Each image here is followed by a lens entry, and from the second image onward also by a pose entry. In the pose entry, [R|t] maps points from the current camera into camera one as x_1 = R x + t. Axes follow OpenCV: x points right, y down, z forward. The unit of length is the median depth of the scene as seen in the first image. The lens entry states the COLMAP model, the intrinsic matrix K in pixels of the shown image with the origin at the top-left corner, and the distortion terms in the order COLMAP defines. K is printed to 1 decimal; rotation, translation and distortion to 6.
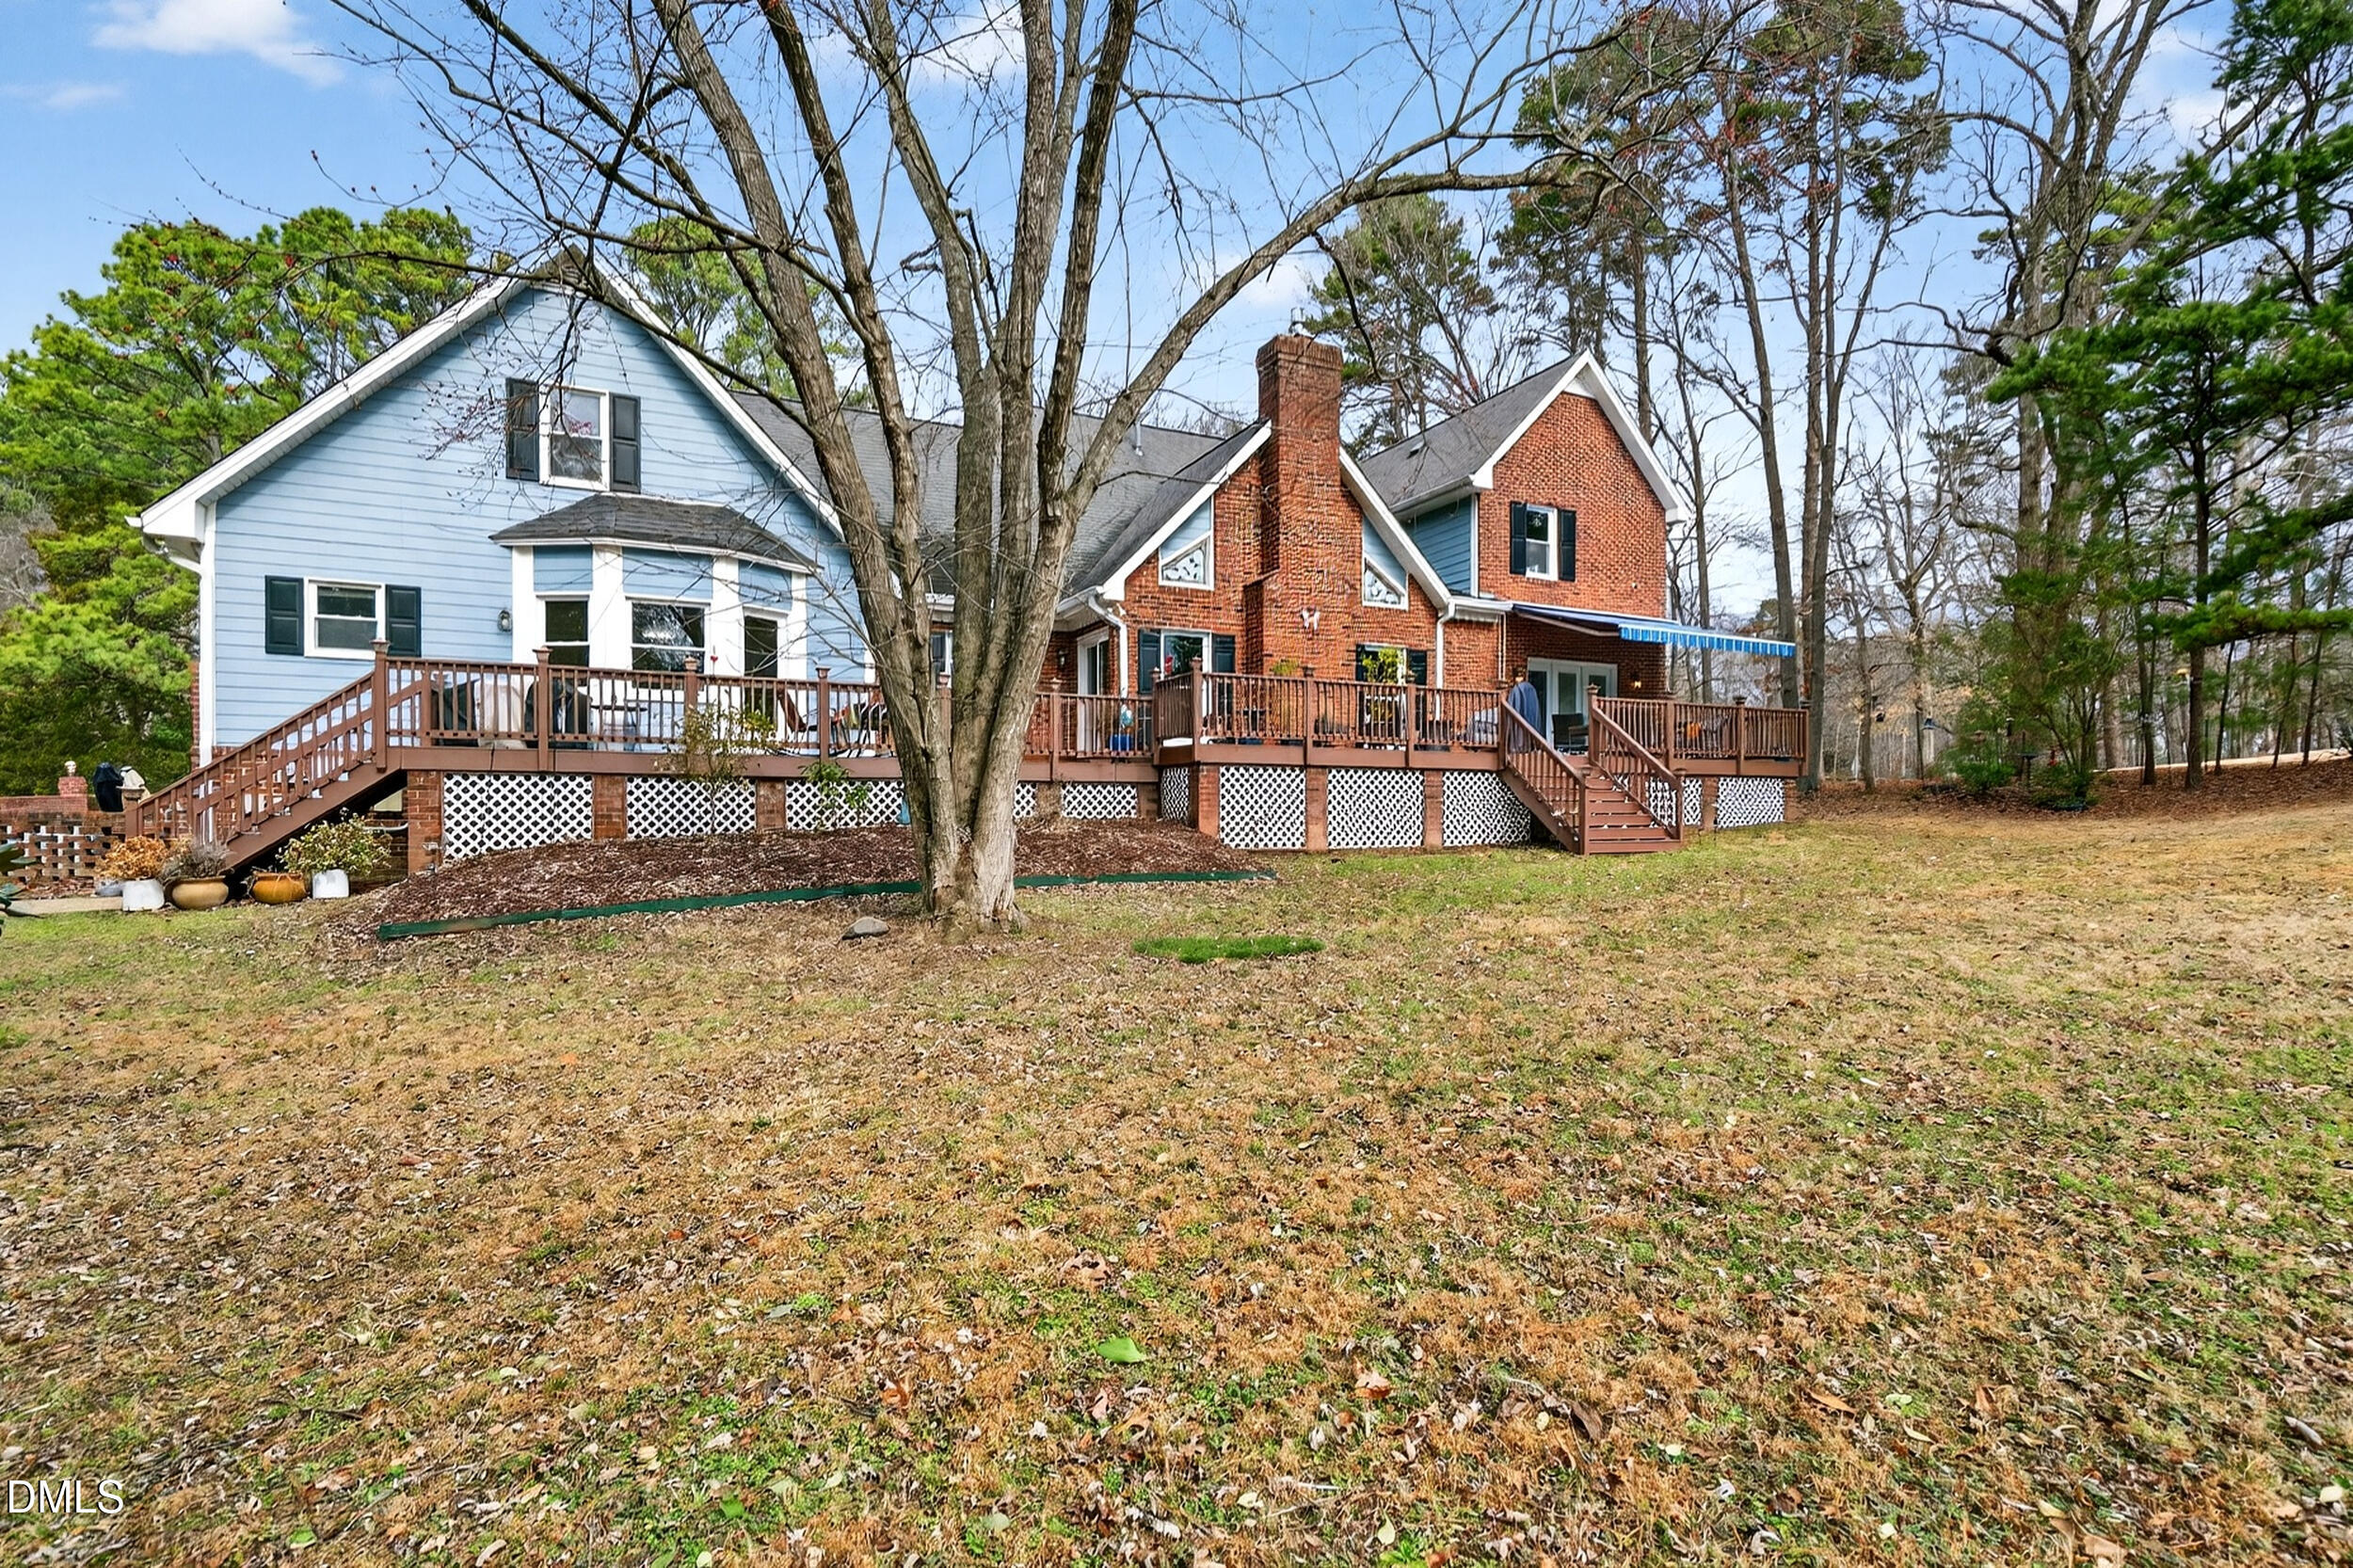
lens RADIAL K [[1019.7, 0, 1176.5], [0, 1019.7, 784.0], [0, 0, 1]] dist [0.000918, -0.000177]
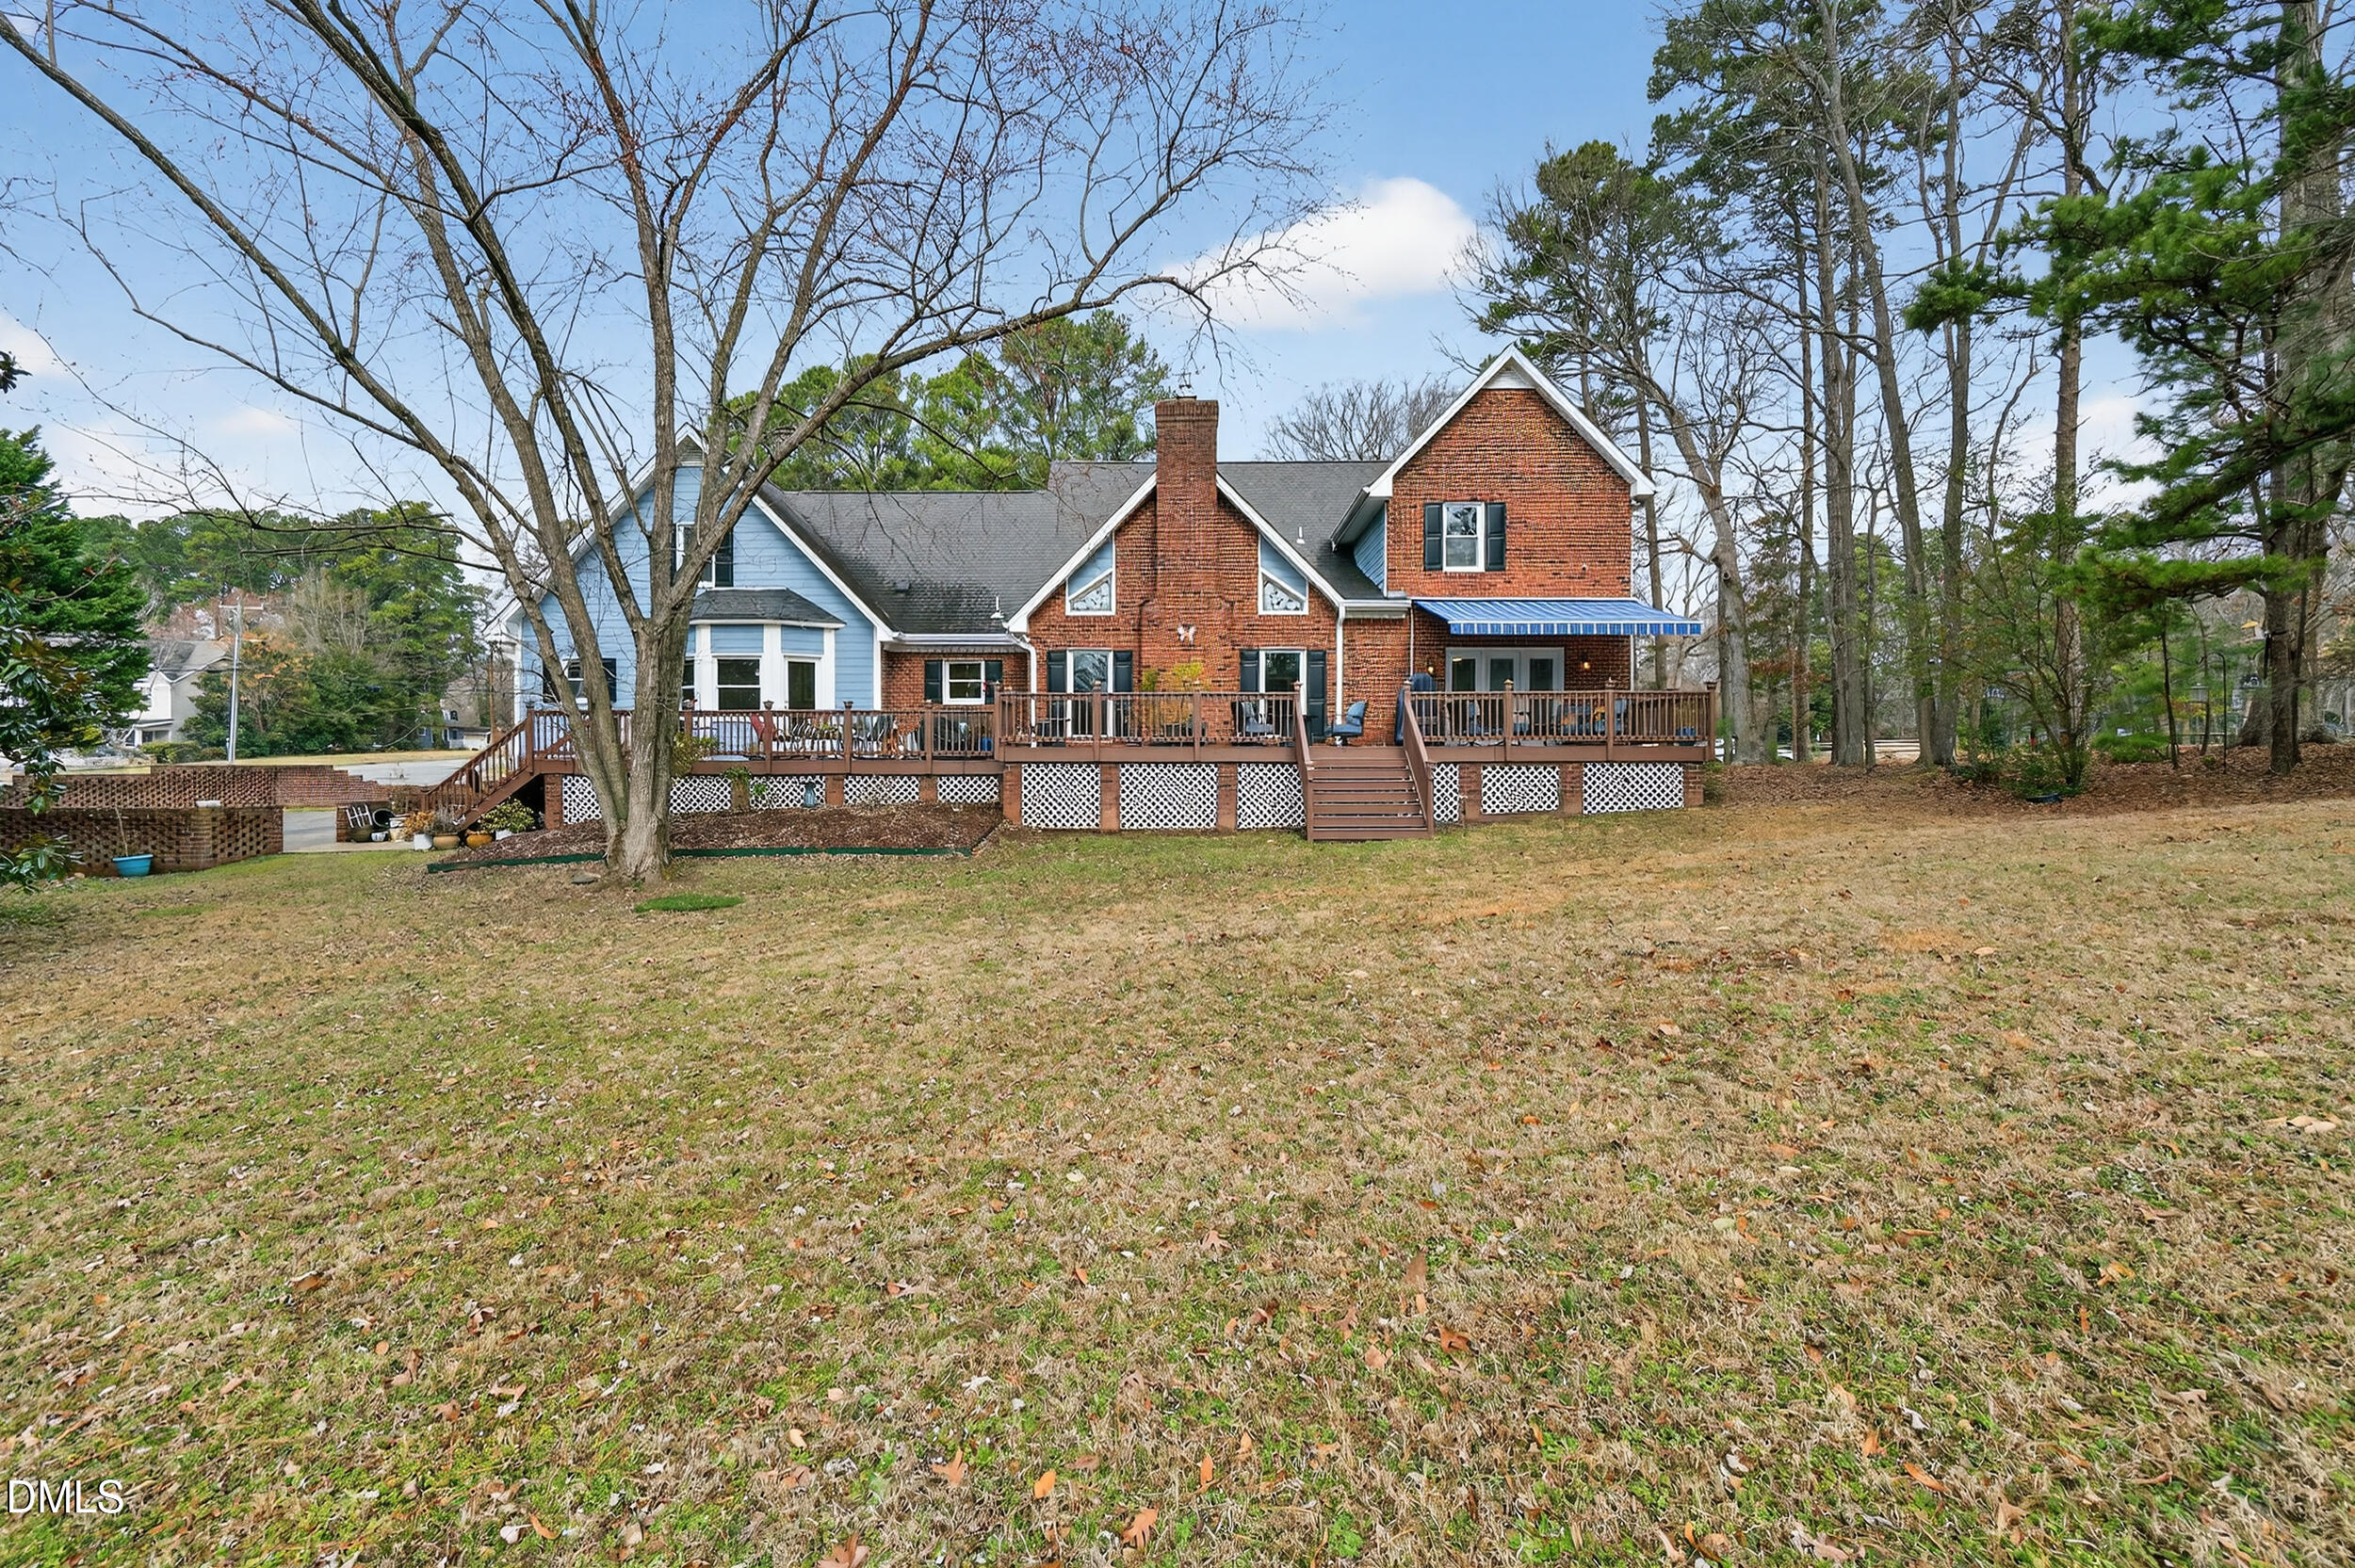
lens RADIAL K [[1020.5, 0, 1177.5], [0, 1020.5, 784.0], [0, 0, 1]] dist [0.000918, -0.000177]
pose [[0.903183, -0.003412, -0.429242, 0.626568], [0.011536, 0.999800, 0.016326, -0.008224], [0.429101, -0.019697, 0.903042, -0.069967]]
